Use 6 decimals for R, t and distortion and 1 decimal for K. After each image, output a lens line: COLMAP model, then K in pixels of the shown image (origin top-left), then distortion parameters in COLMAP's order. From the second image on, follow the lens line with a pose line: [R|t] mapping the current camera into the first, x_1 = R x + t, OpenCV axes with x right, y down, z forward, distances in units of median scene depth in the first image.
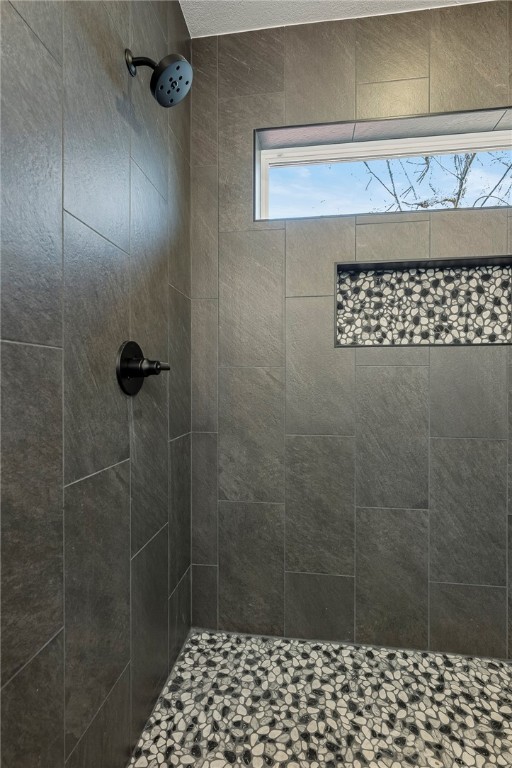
lens RADIAL K [[367.4, 0, 257.4], [0, 367.4, 380.0], [0, 0, 1]] dist [-0.001944, -0.000094]
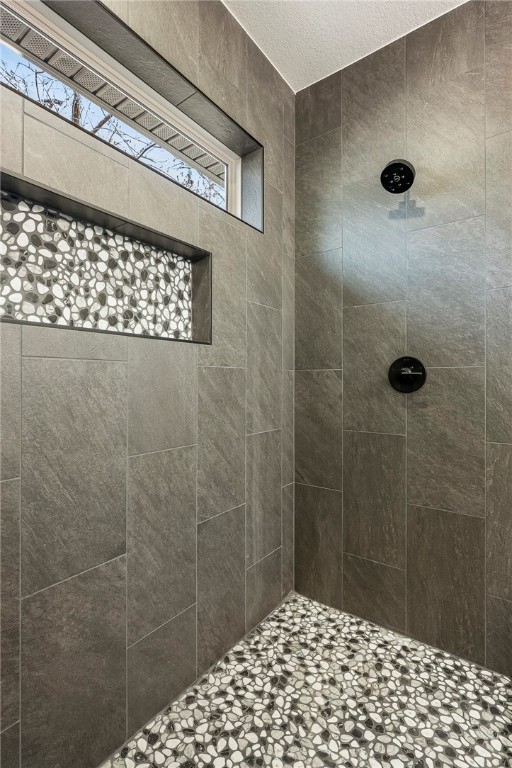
lens RADIAL K [[367.4, 0, 257.4], [0, 367.4, 380.0], [0, 0, 1]] dist [-0.001944, -0.000094]
pose [[0.478529, 0.001591, 0.878070, -0.061023], [-0.007406, 0.999970, 0.002224, -0.004615], [-0.878040, -0.007567, 0.478527, 0.382528]]
